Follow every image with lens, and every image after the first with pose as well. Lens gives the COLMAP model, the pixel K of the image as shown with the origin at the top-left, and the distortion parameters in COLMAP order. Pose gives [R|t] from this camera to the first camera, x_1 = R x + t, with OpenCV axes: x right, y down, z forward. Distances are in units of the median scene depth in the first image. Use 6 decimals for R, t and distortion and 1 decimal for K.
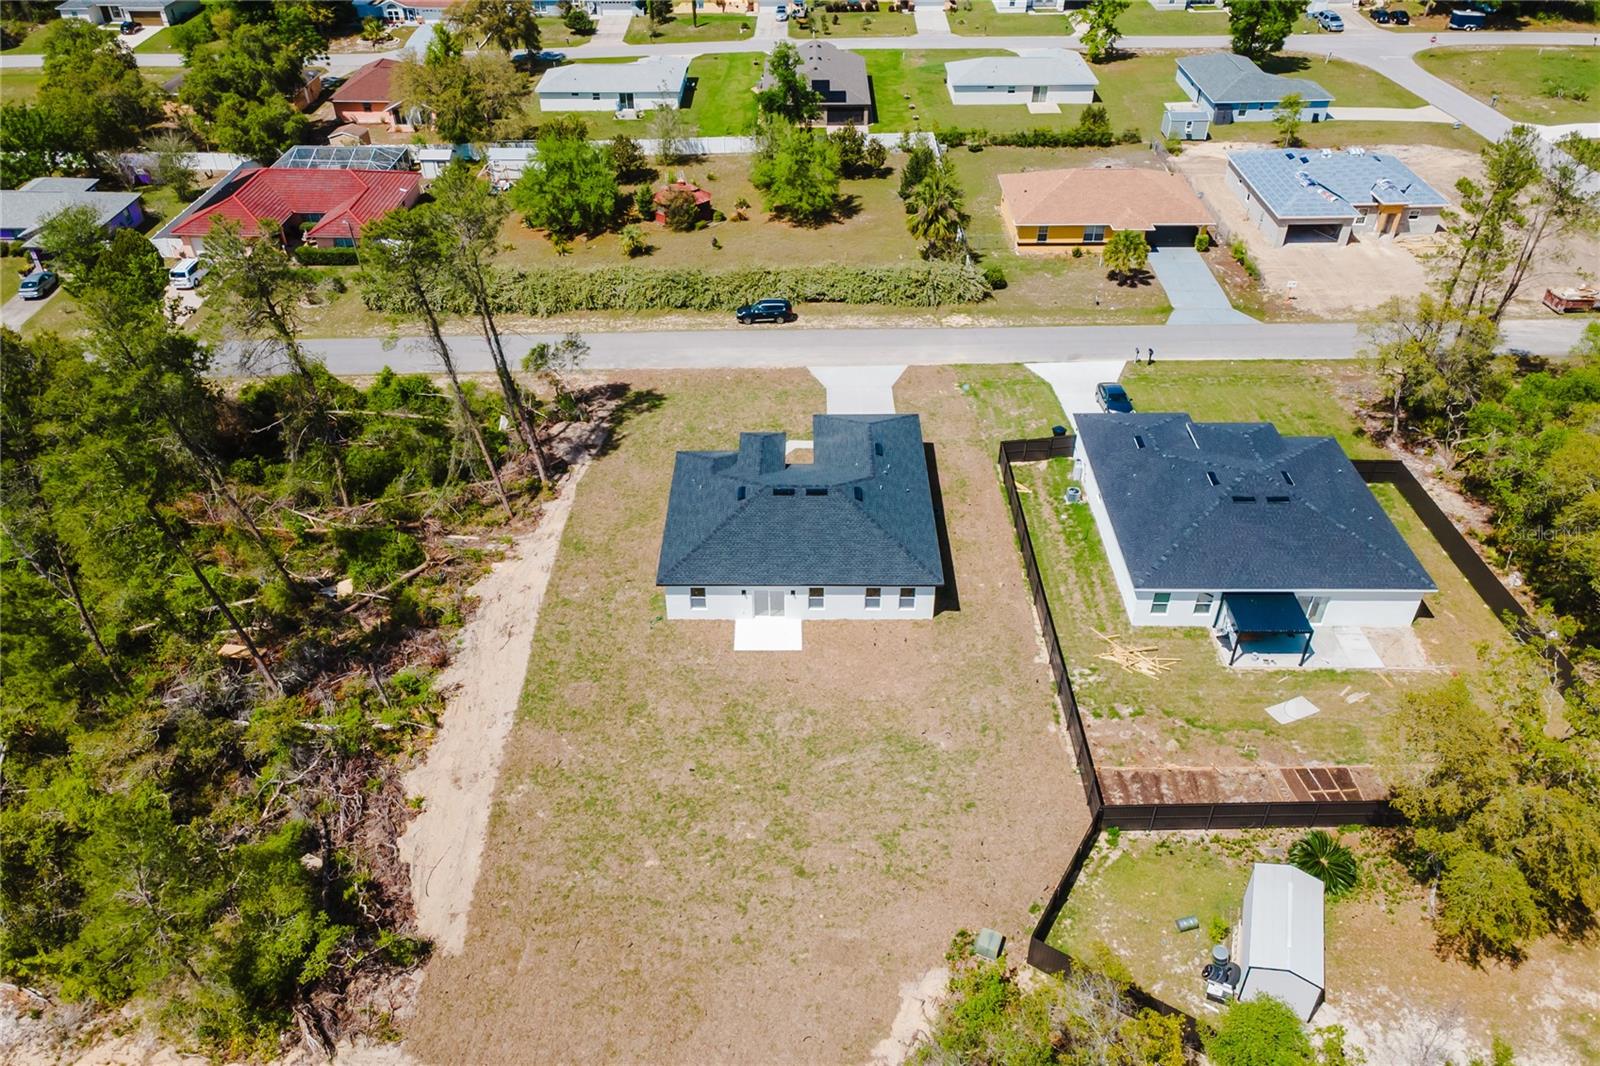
lens RADIAL K [[1169.9, 0, 794.4], [0, 1169.9, 530.2], [0, 0, 1]] dist [0.010337, 0.049329]
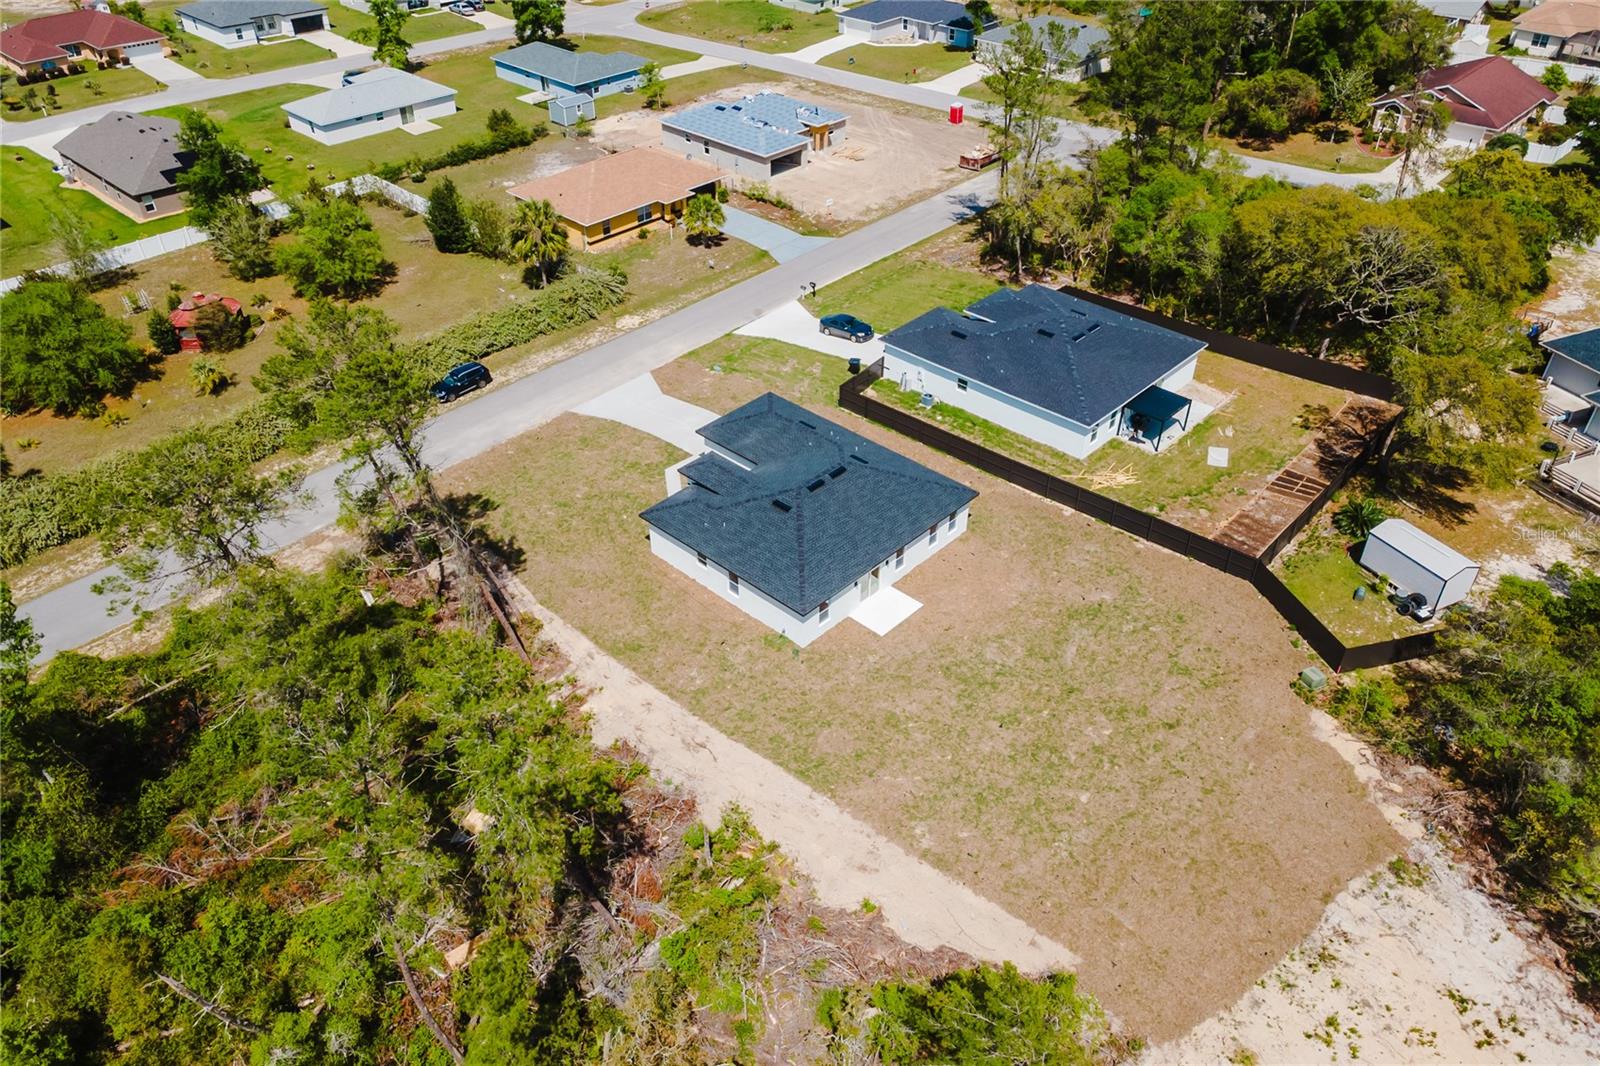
lens RADIAL K [[1169.9, 0, 794.4], [0, 1169.9, 530.2], [0, 0, 1]] dist [0.010337, 0.049329]
pose [[0.682725, -0.430406, 0.590455, -0.468759], [0.433799, 0.889027, 0.146459, -0.113926], [-0.587967, 0.156147, 0.793670, 0.156440]]
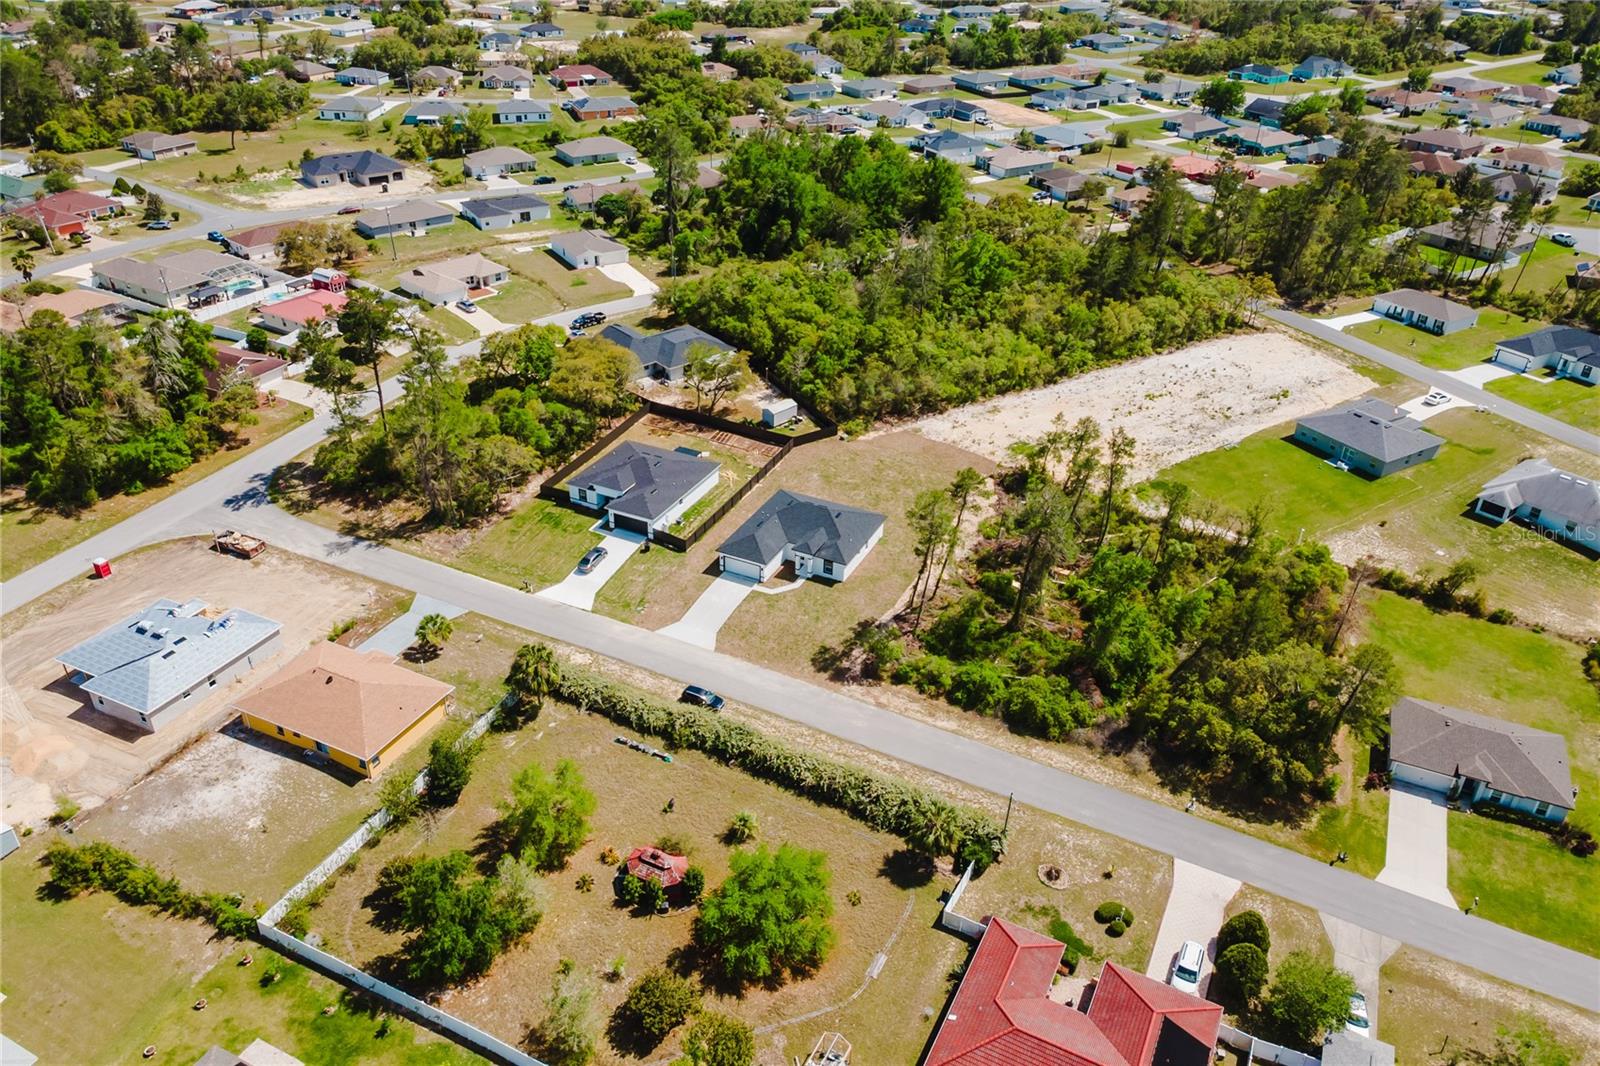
lens RADIAL K [[1169.9, 0, 794.4], [0, 1169.9, 530.2], [0, 0, 1]] dist [0.010337, 0.049329]
pose [[-0.899825, -0.230457, 0.370410, -0.591438], [0.252155, 0.418120, 0.872693, -1.464502], [-0.355994, 0.878672, -0.318124, 1.305837]]
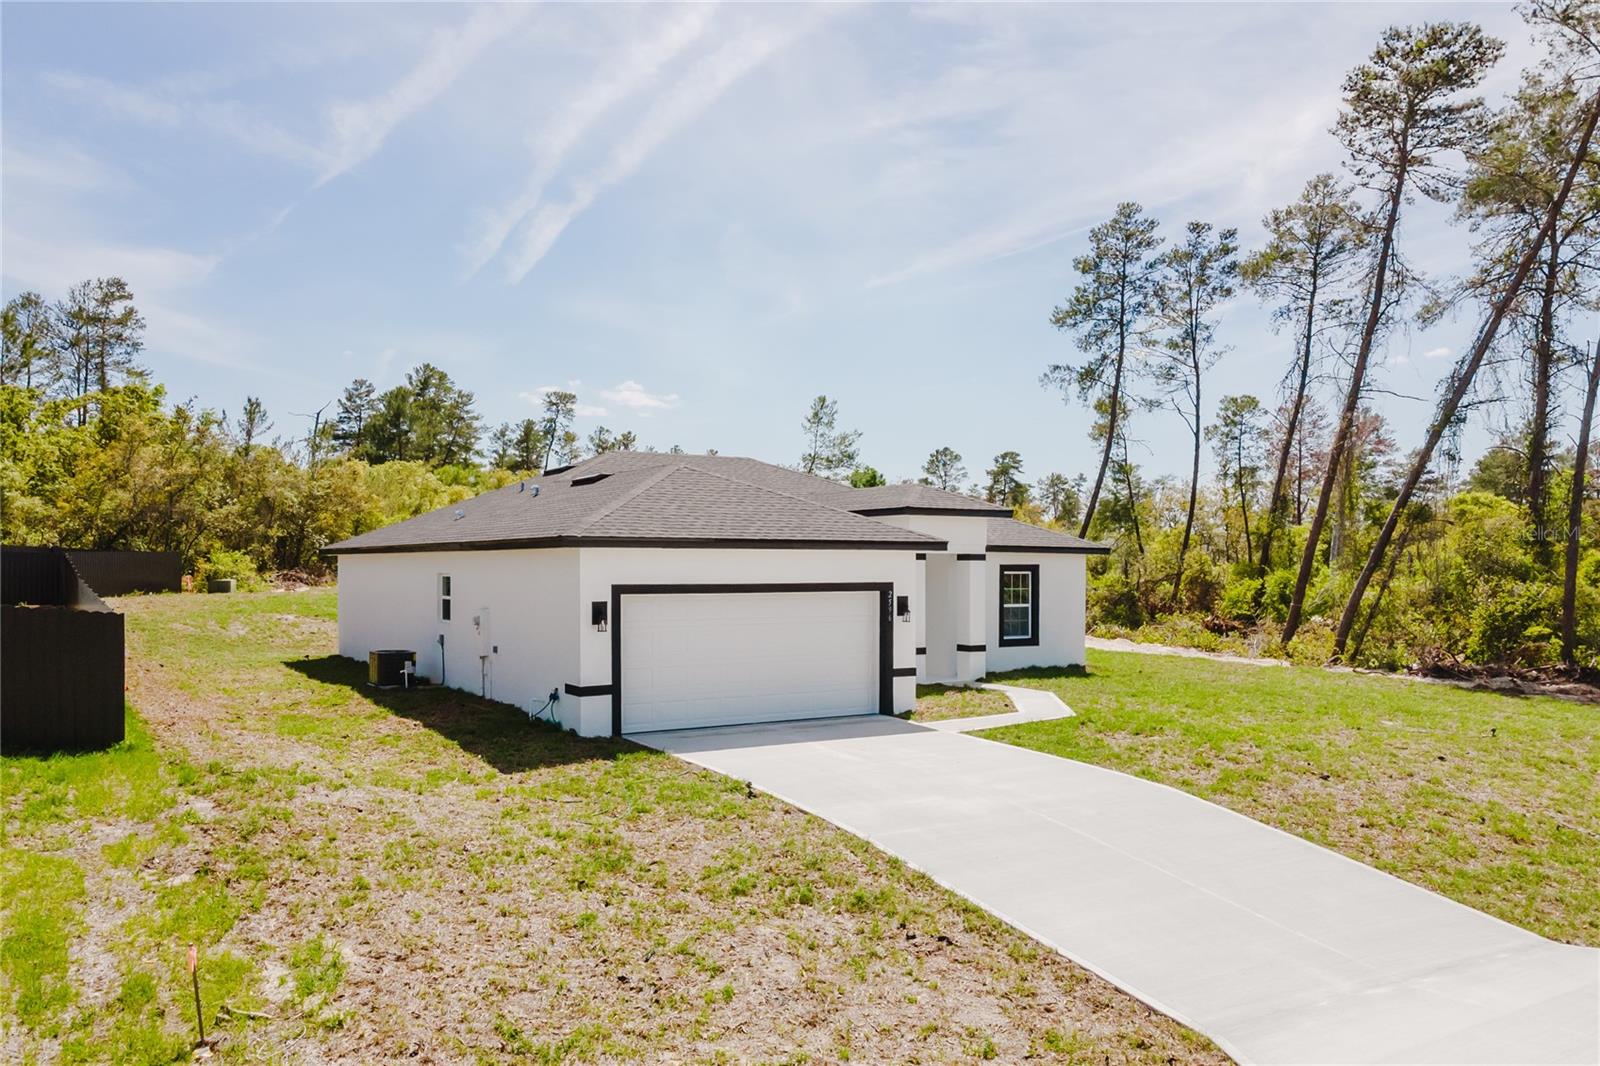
lens RADIAL K [[1195.3, 0, 803.3], [0, 1195.3, 580.6], [0, 0, 1]] dist [0.056940, -0.000791]
pose [[-0.842165, 0.015805, -0.538988, 0.161696], [-0.316551, 0.794709, 0.517912, -0.188953], [0.436524, 0.606785, -0.664273, 1.005297]]
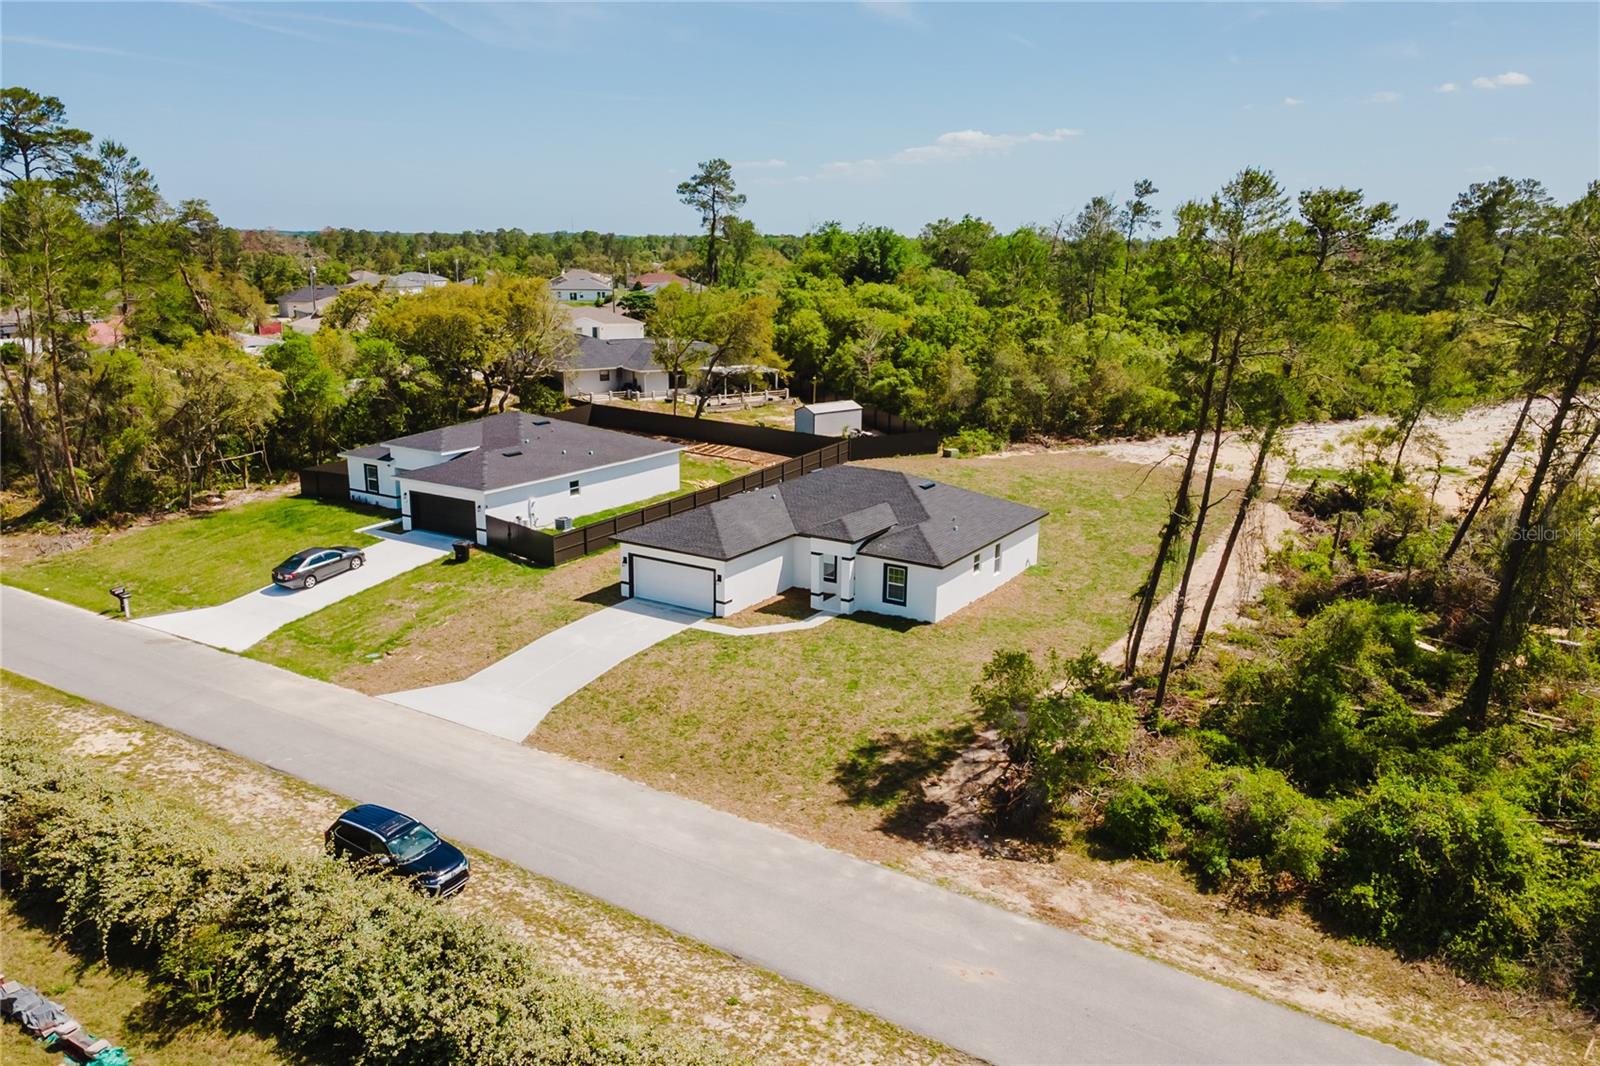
lens RADIAL K [[1201.8, 0, 795.8], [0, 1201.8, 534.5], [0, 0, 1]] dist [0.006766, 0.052376]
pose [[-0.849179, -0.129593, 0.511958, -0.323016], [0.310770, 0.661178, 0.682837, -0.495081], [-0.426986, 0.738952, -0.521185, 1.151596]]
